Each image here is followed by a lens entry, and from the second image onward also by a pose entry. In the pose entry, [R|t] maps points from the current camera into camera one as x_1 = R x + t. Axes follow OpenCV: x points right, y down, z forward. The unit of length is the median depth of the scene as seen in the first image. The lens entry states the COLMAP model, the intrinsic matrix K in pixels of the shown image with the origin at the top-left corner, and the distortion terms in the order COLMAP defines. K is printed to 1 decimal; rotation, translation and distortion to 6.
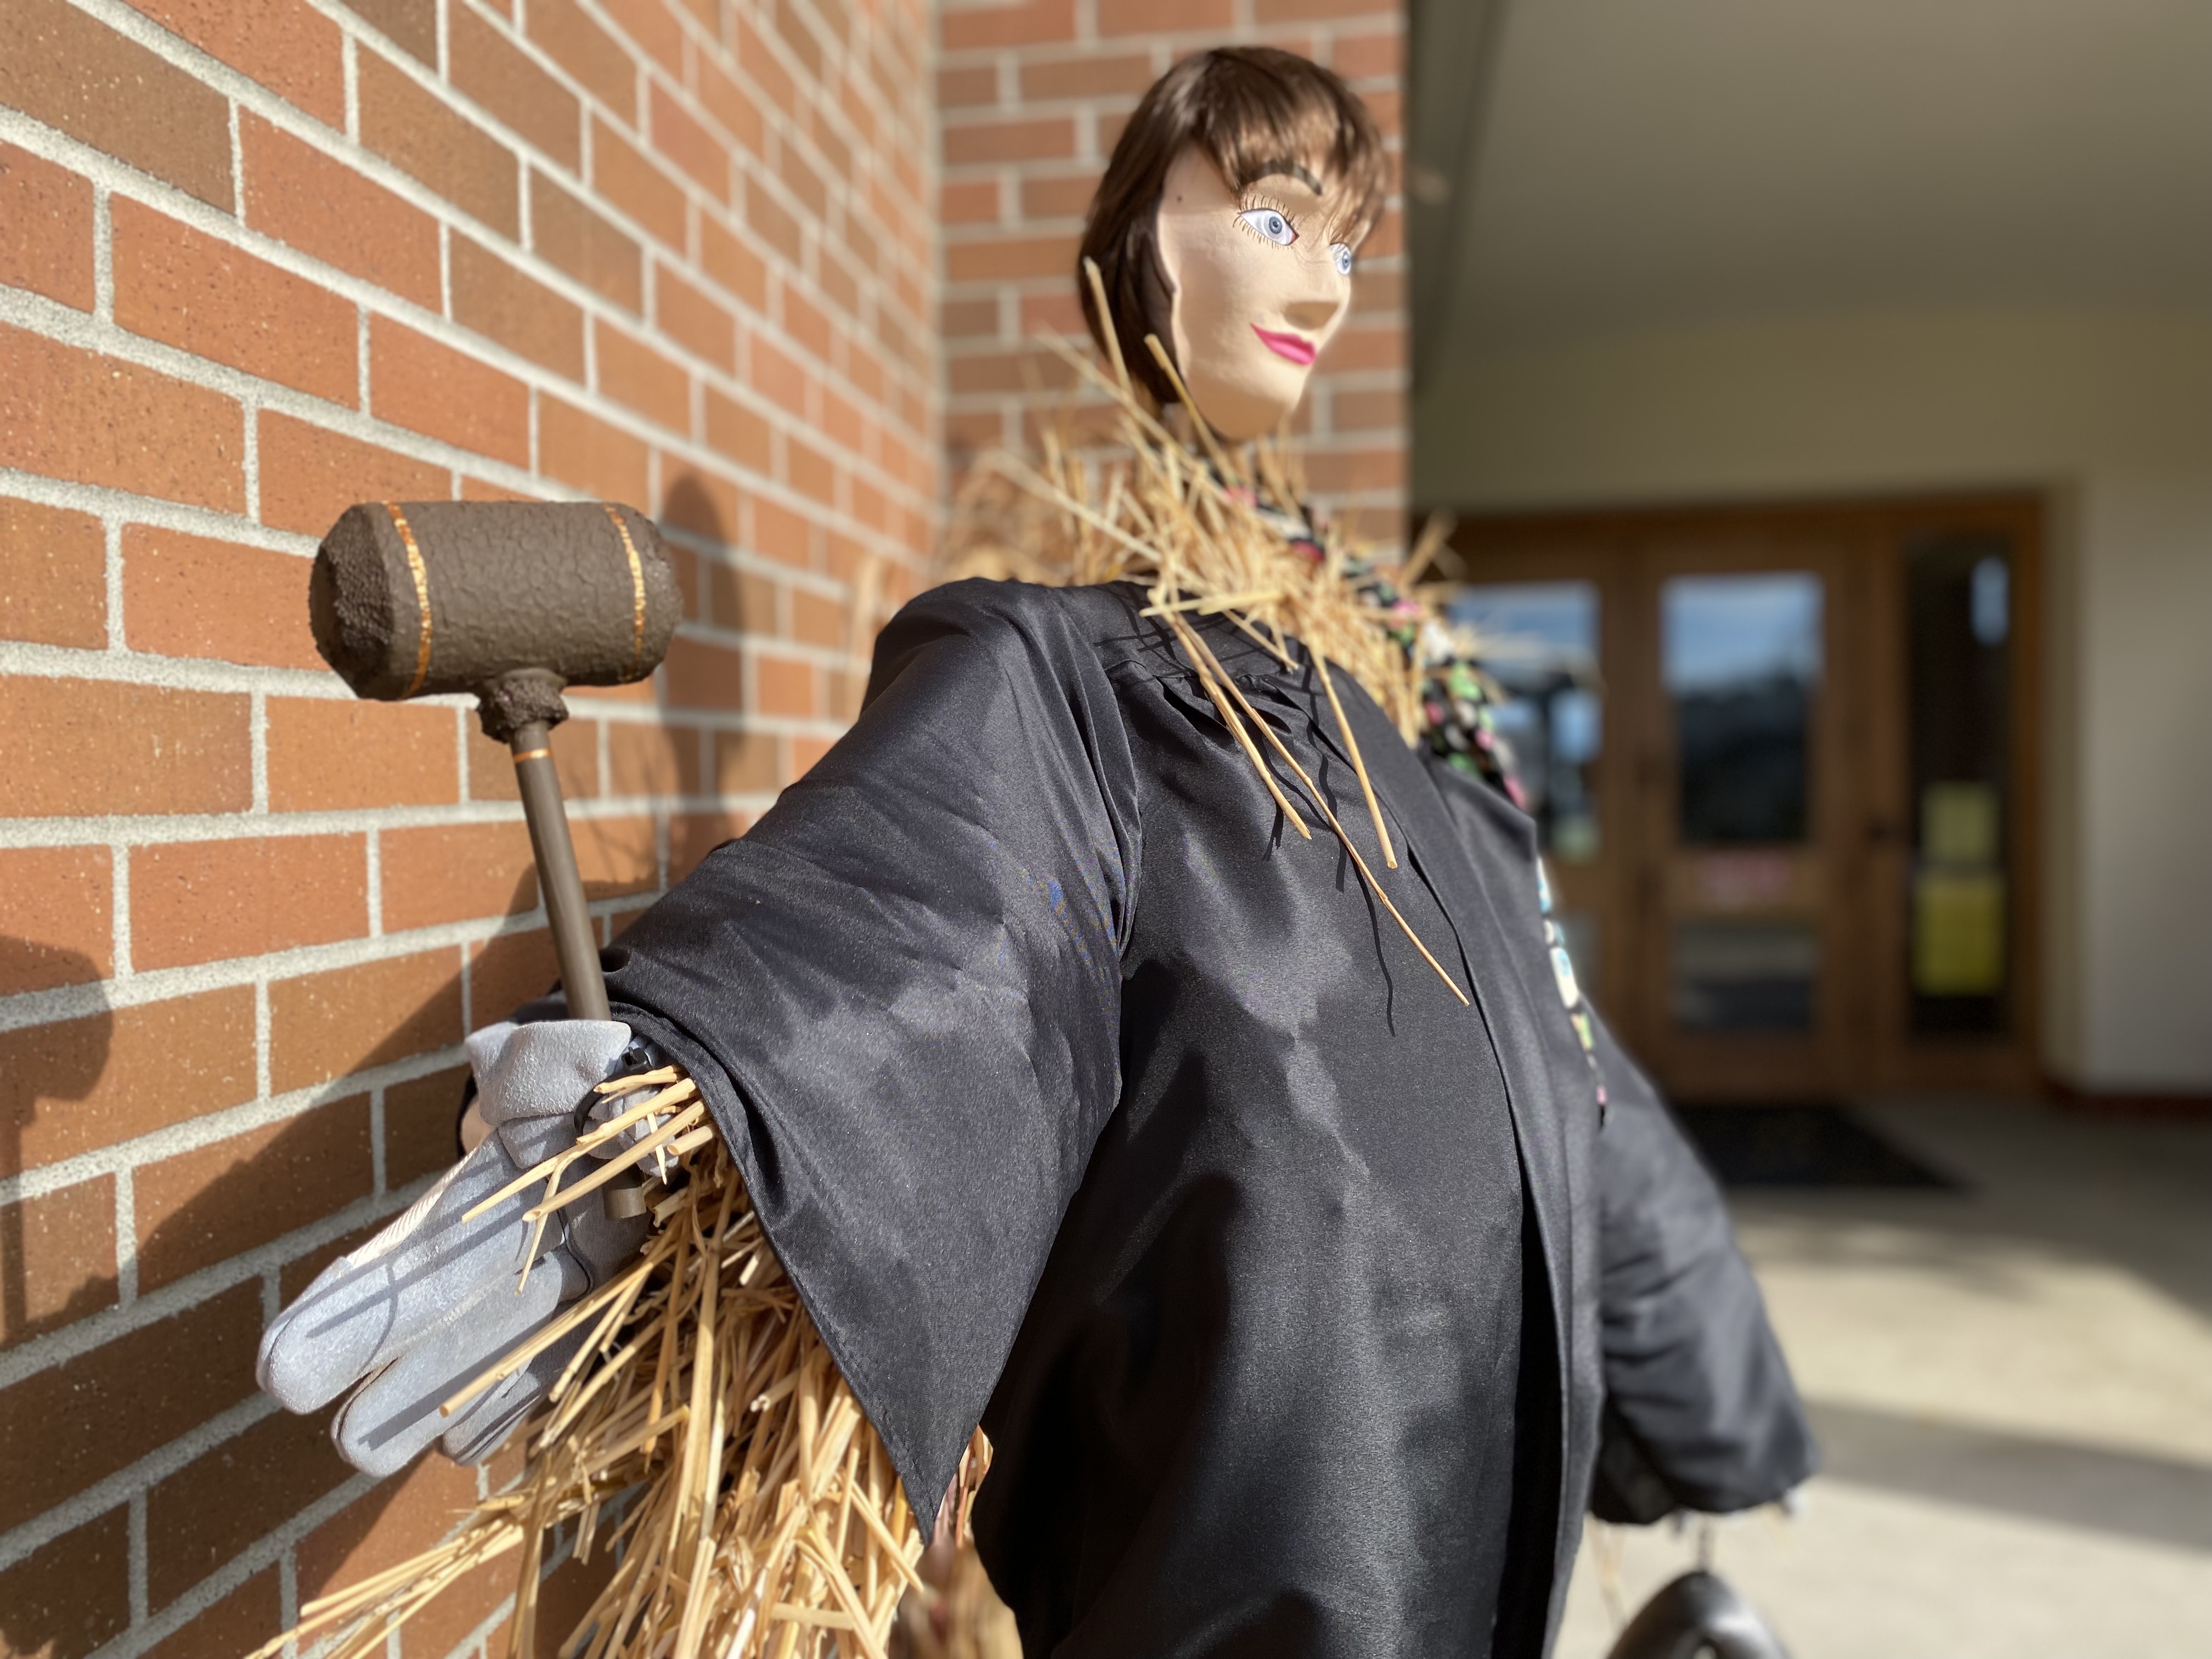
lens RADIAL K [[1684.6, 0, 1070.9], [0, 1684.6, 770.3], [0, 0, 1]] dist [0.003896, 0.000022]
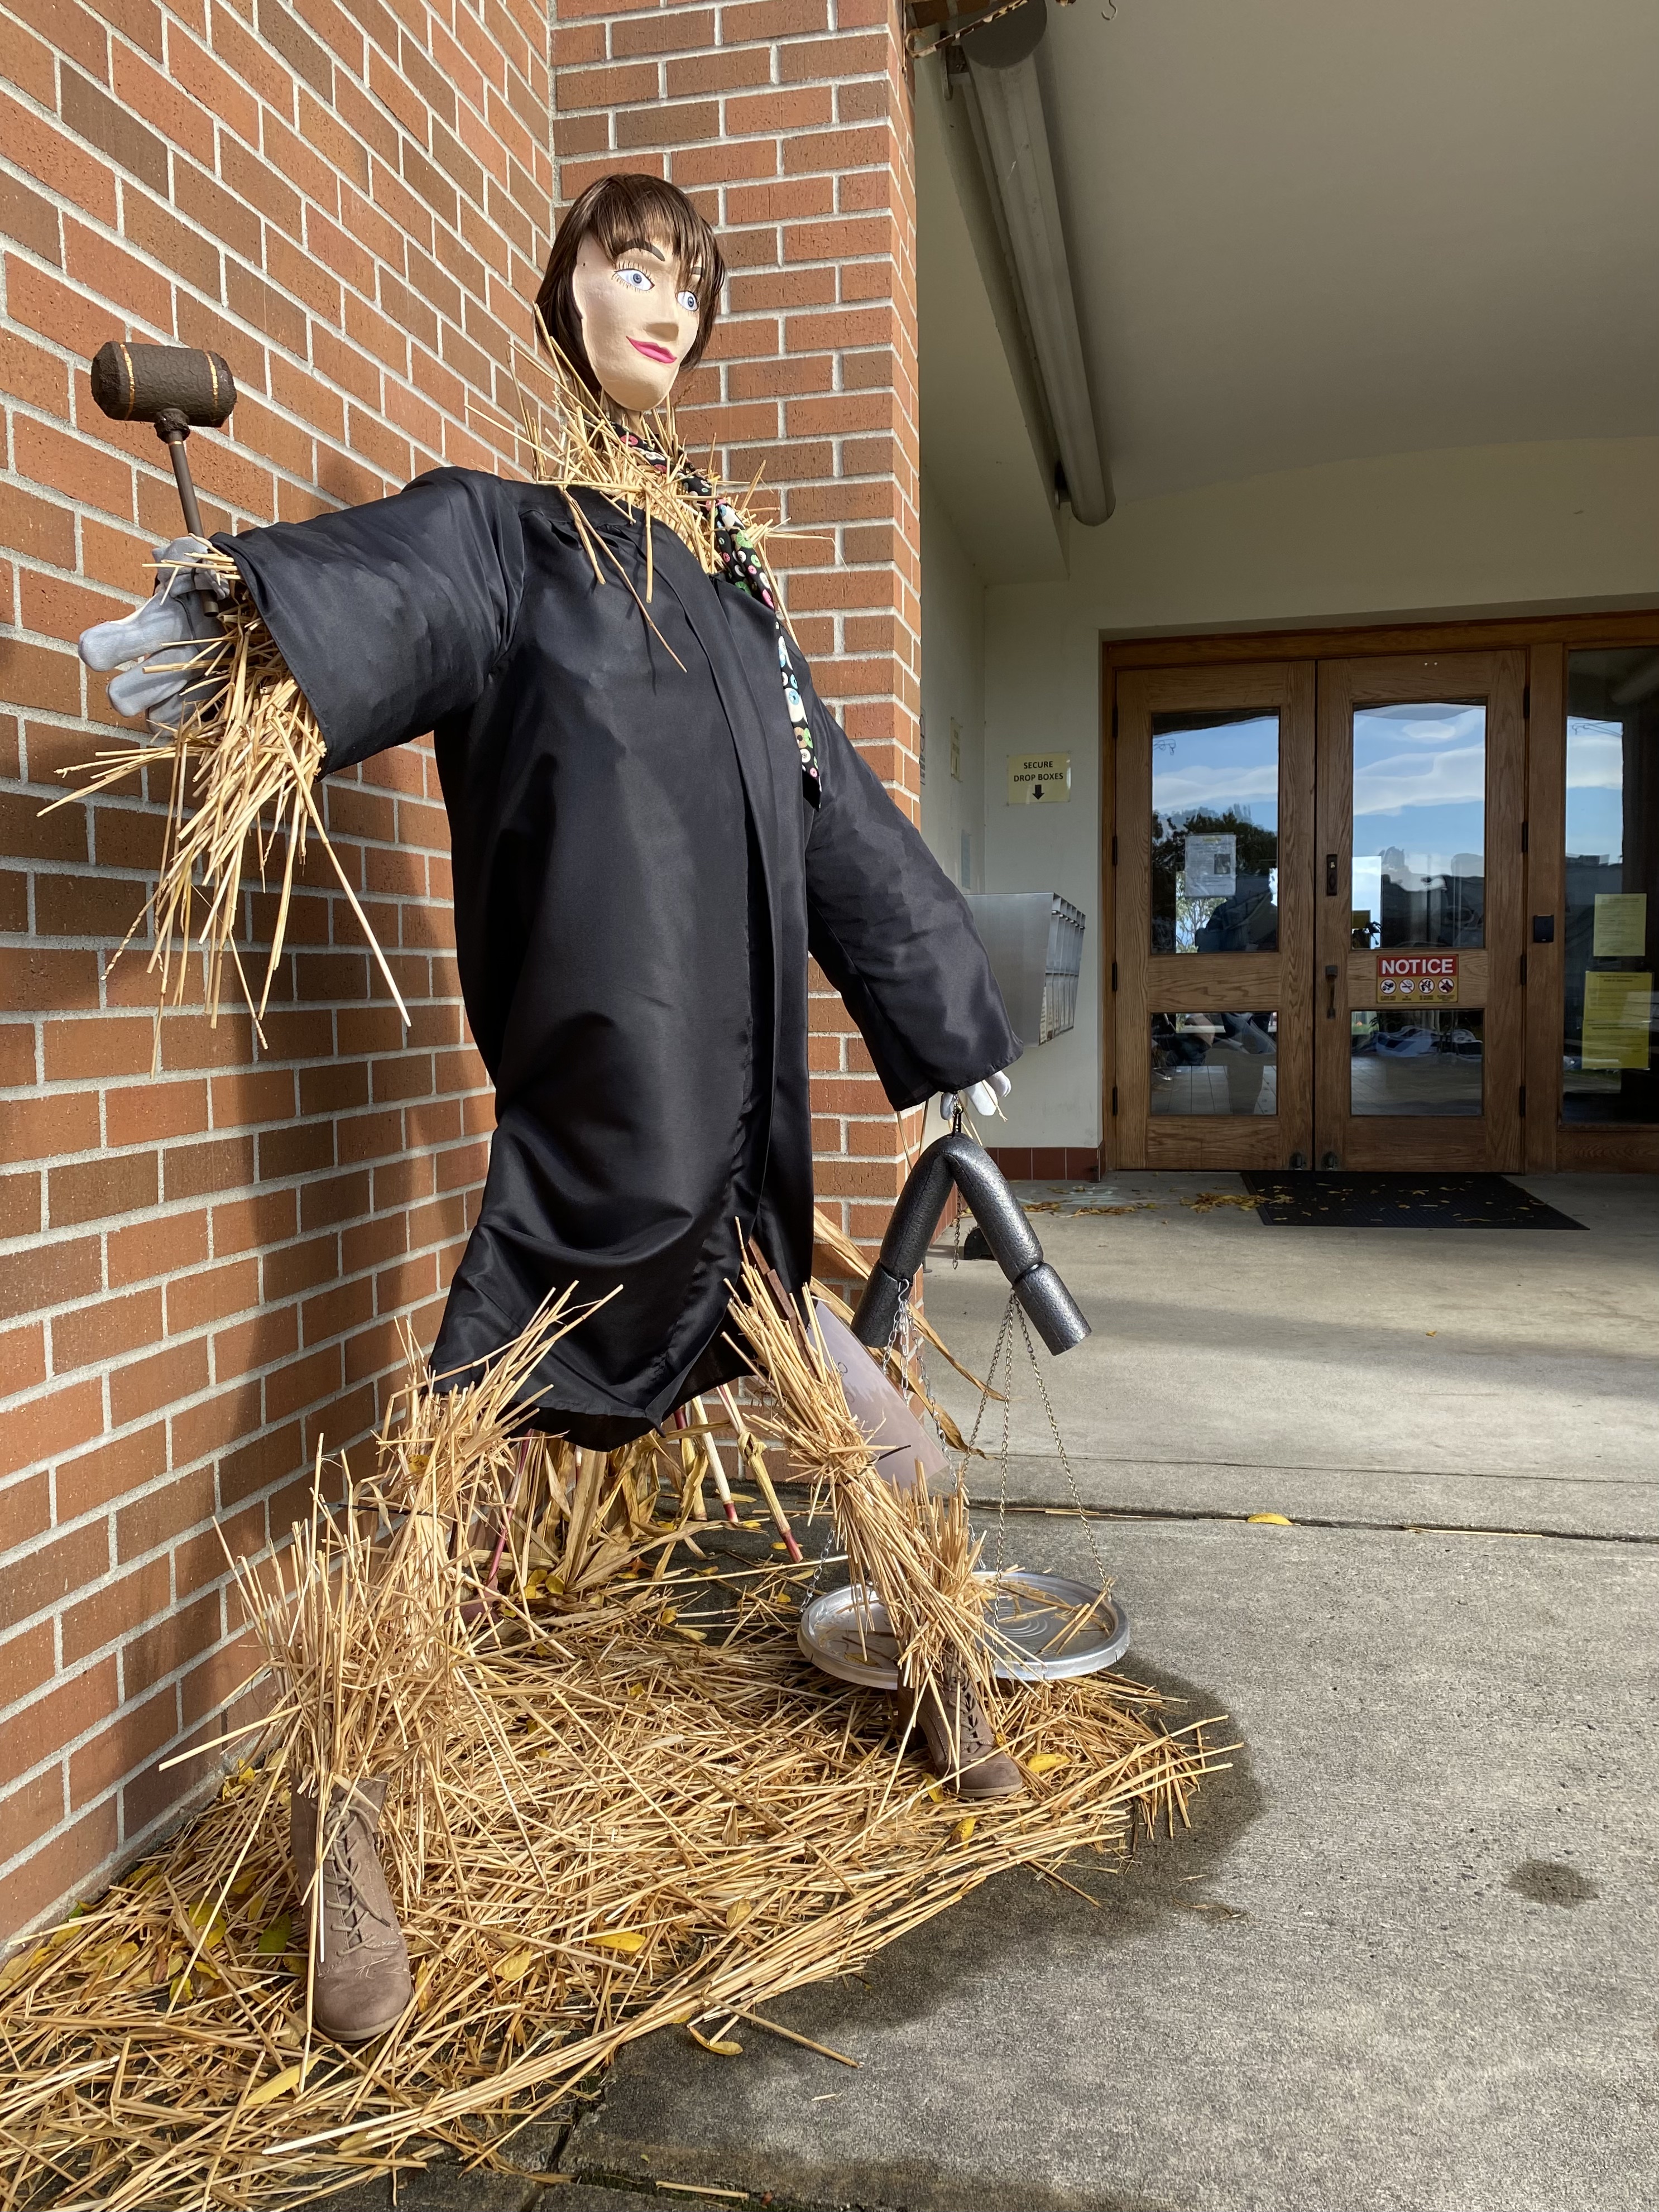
lens RADIAL K [[1696.6, 0, 829.5], [0, 1696.6, 1106.0], [0, 0, 1]] dist [-0.054726, 0.033221]
pose [[0.999220, 0.006894, -0.038874, 0.409560], [-0.003794, 0.996847, 0.079252, 0.412180], [0.039298, -0.079043, 0.996096, -0.830908]]
